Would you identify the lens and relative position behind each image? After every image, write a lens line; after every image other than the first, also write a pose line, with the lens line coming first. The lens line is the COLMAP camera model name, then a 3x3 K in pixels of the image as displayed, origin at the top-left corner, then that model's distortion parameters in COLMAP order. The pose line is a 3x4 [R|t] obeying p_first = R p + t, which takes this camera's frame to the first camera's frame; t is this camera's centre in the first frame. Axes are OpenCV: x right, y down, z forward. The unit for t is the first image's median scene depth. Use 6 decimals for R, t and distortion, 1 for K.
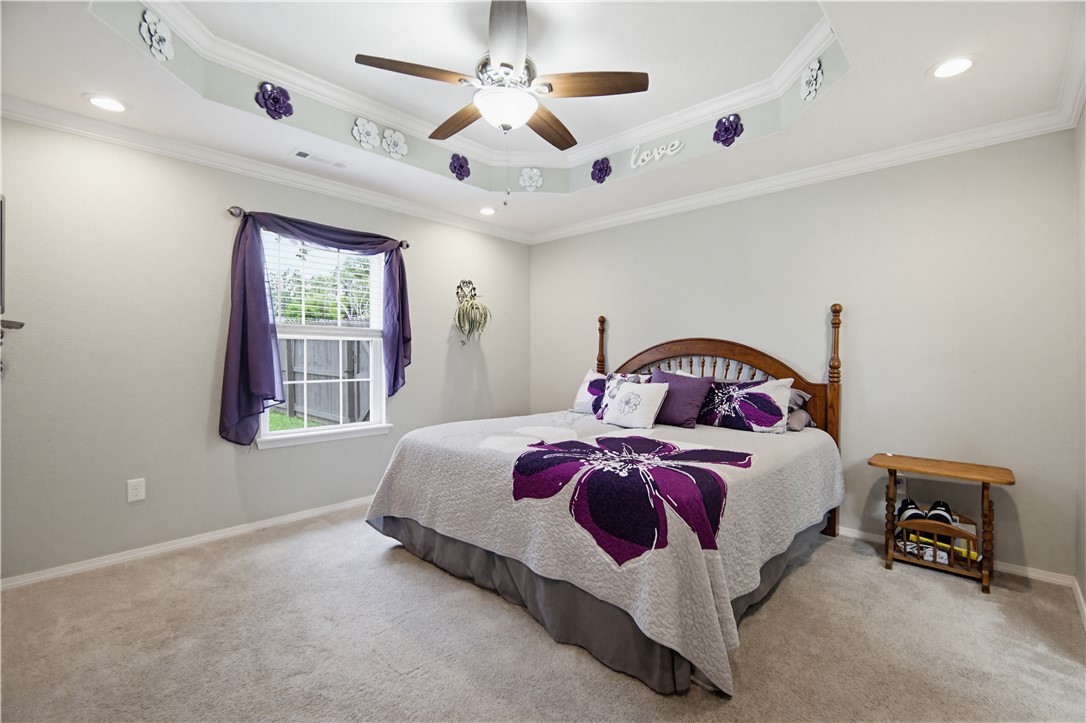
lens RADIAL K [[480.8, 0, 562.4], [0, 480.8, 358.6], [0, 0, 1]] dist [0.020901, -0.006488]
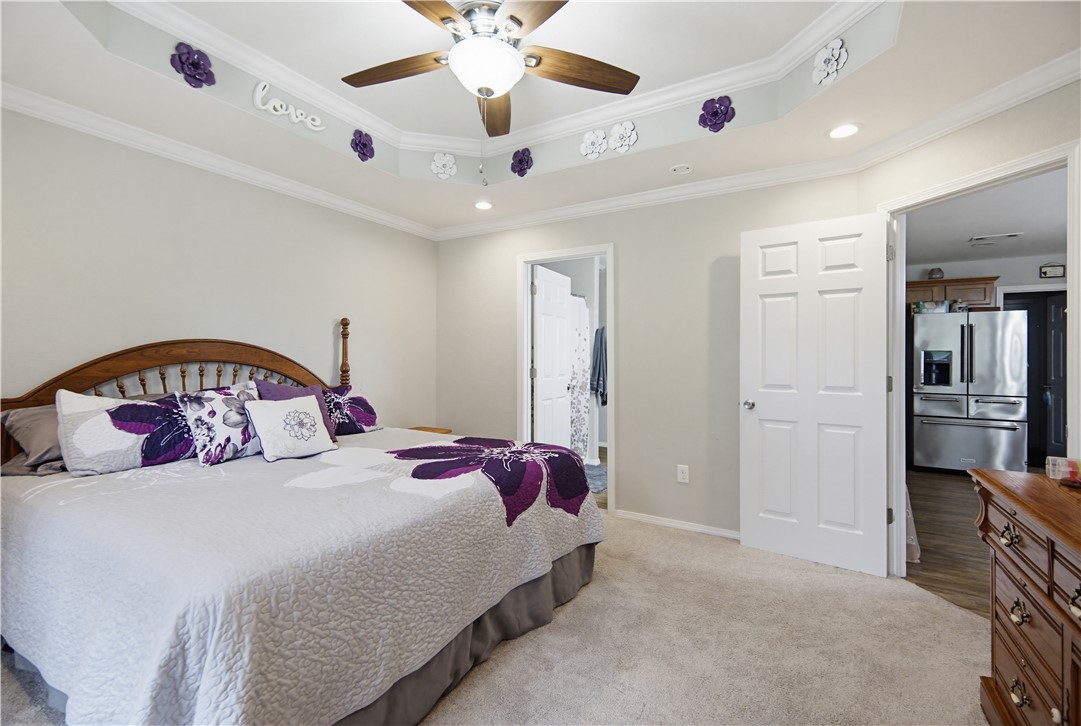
lens RADIAL K [[478.6, 0, 526.8], [0, 478.6, 356.6], [0, 0, 1]] dist [0.020901, -0.006488]
pose [[-0.164619, 0.001211, 0.986356, -0.669855], [0.002317, 0.999997, -0.000841, -0.016248], [-0.986354, 0.002147, -0.164622, 0.752758]]
